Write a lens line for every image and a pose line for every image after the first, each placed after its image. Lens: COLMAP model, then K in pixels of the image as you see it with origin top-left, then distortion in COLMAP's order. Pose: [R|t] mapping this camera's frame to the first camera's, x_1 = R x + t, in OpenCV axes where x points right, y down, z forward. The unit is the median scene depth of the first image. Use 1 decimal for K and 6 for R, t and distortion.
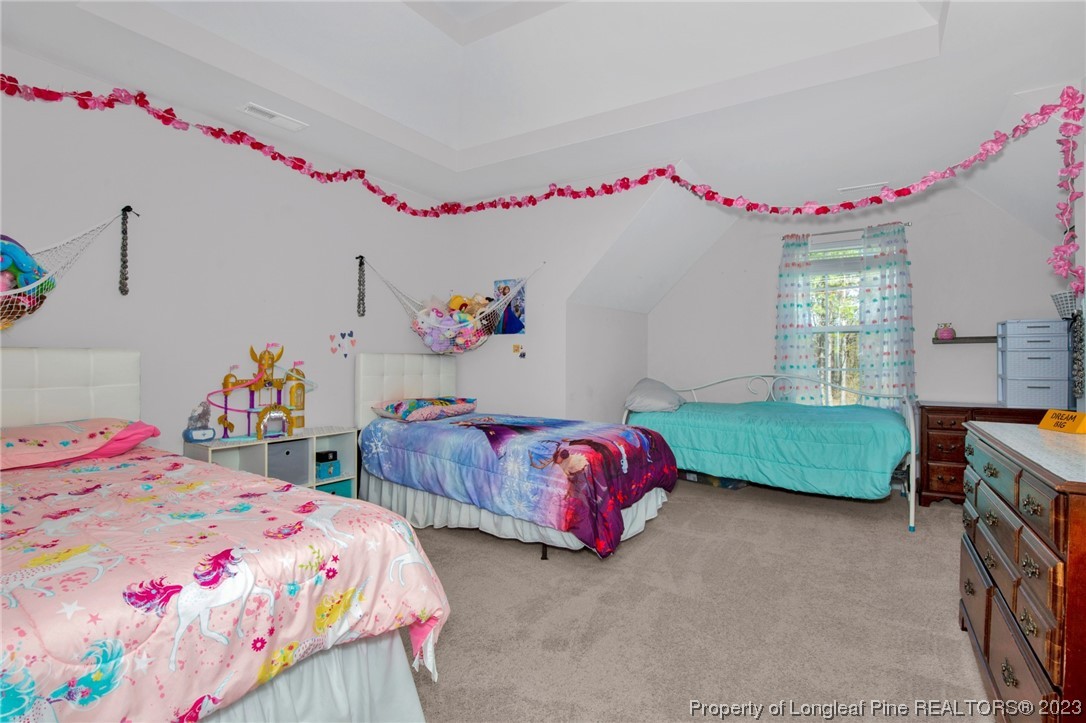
lens RADIAL K [[510.2, 0, 542.6], [0, 510.2, 353.7], [0, 0, 1]] dist [-0.000047, -0.000211]
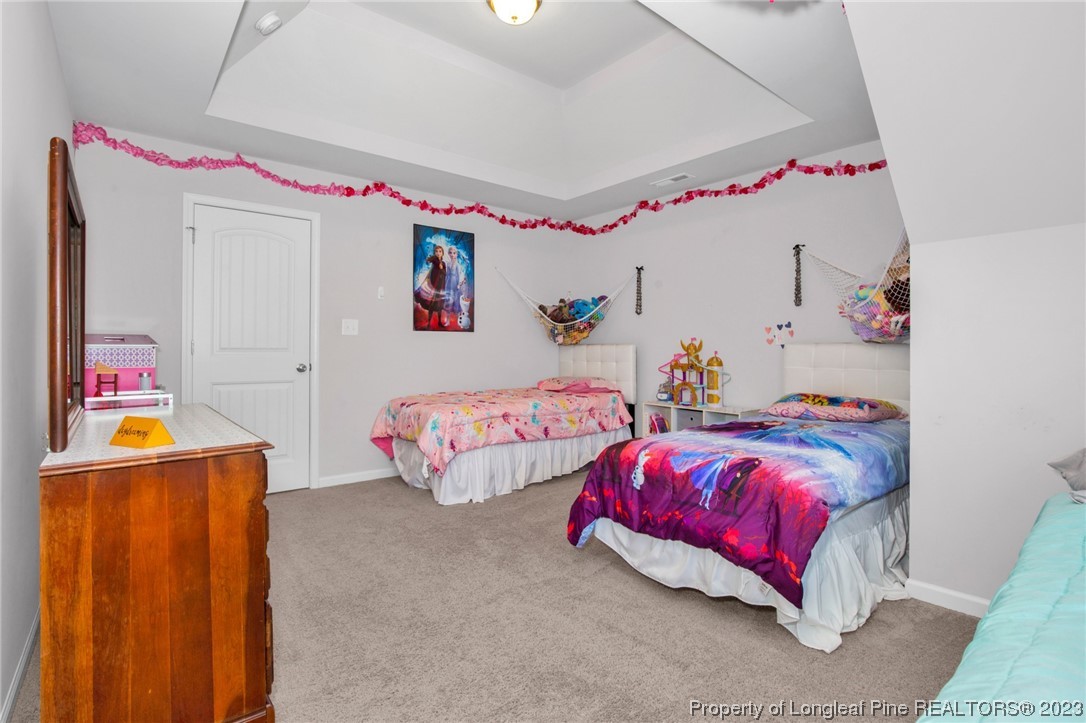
lens RADIAL K [[510.2, 0, 542.6], [0, 510.2, 353.7], [0, 0, 1]] dist [-0.000047, -0.000211]
pose [[-0.254827, 0.007061, -0.966961, 0.898416], [0.006378, 0.999964, 0.005621, 0.012579], [0.966966, -0.004735, -0.254863, 0.952622]]
